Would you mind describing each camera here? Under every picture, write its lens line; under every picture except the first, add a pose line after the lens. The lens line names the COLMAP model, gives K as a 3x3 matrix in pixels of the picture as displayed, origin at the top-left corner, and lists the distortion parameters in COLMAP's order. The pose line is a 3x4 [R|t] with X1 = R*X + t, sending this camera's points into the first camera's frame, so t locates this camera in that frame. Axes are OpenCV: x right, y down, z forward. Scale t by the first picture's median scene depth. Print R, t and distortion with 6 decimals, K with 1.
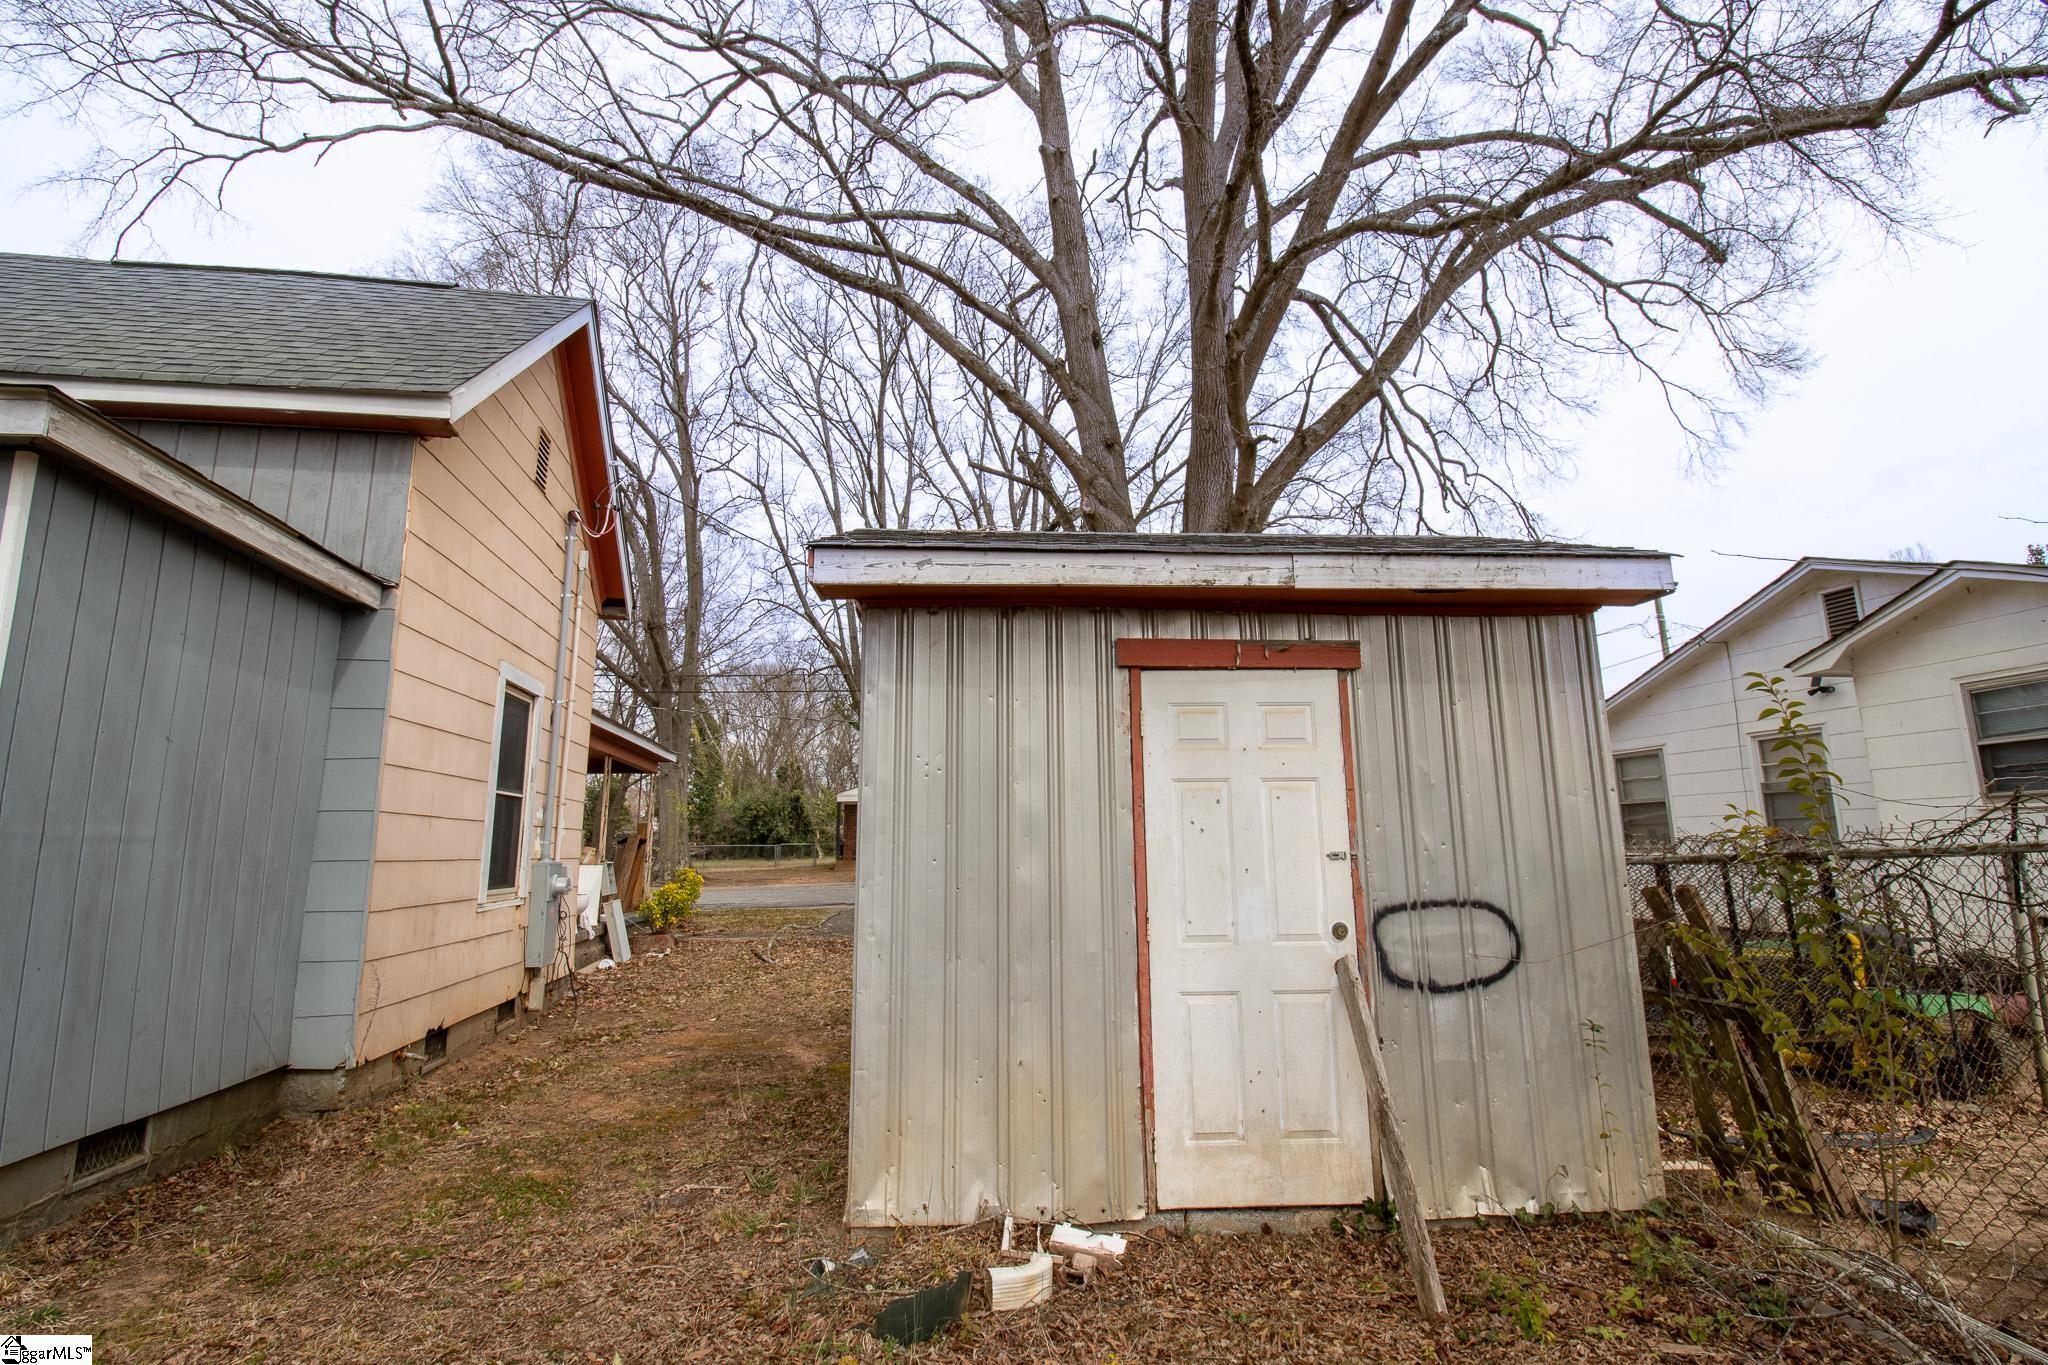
lens RADIAL K [[959.0, 0, 1024.0], [0, 959.0, 682.5], [0, 0, 1]] dist [0.001411, -0.015595]
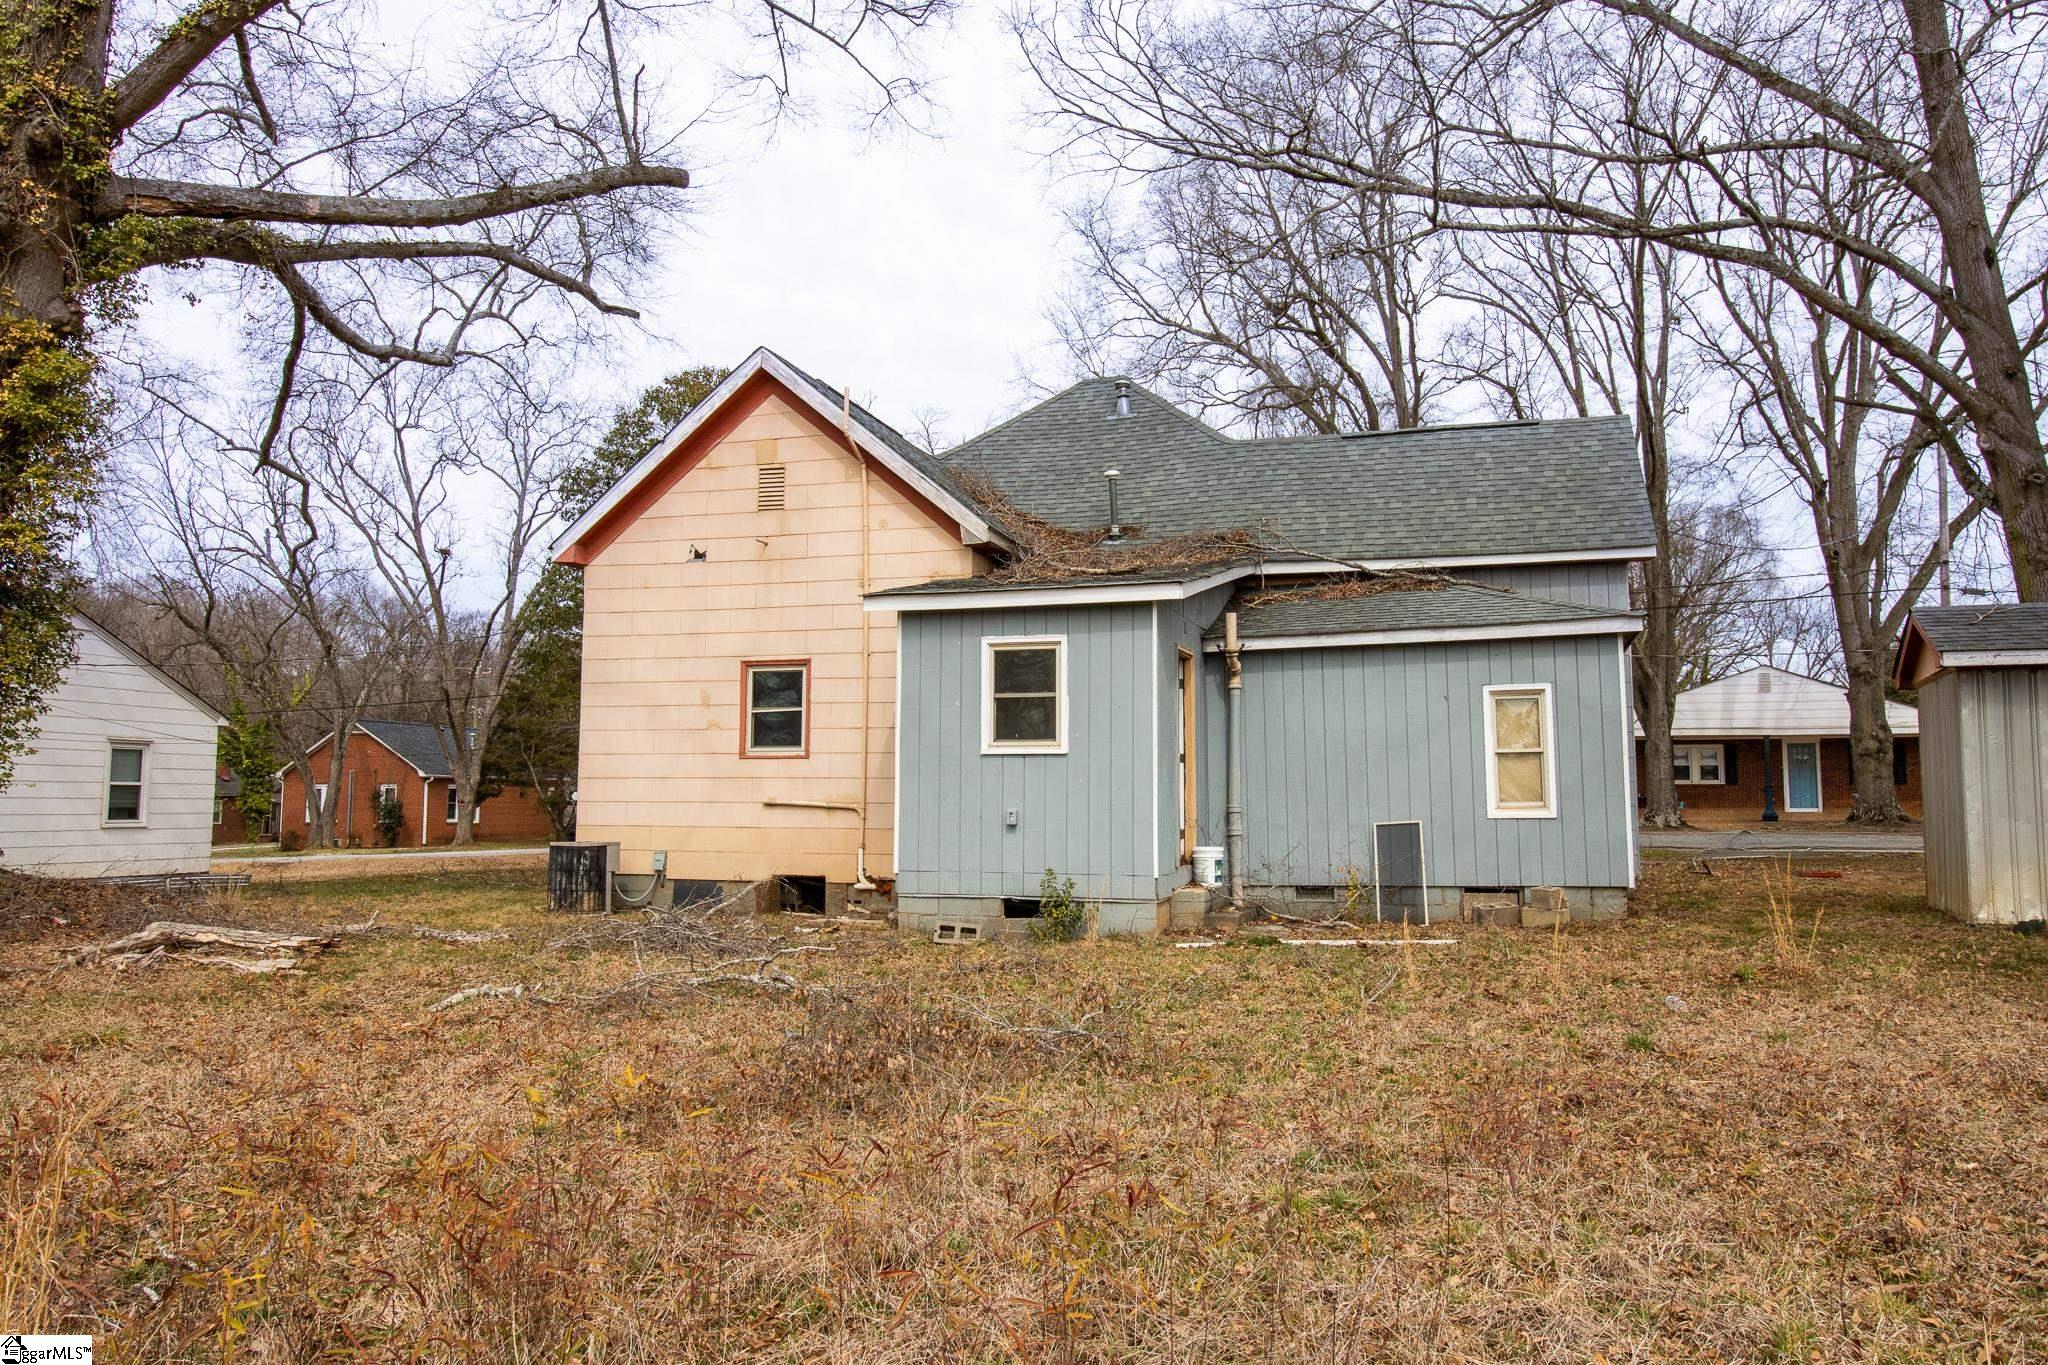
lens RADIAL K [[1526.7, 0, 1024.0], [0, 1526.7, 682.5], [0, 0, 1]] dist [0.001562, 0.000935]
pose [[0.905694, -0.027649, -0.423029, -0.160853], [0.065670, 0.994976, 0.075567, -0.121479], [0.418814, -0.096220, 0.902960, -0.787826]]
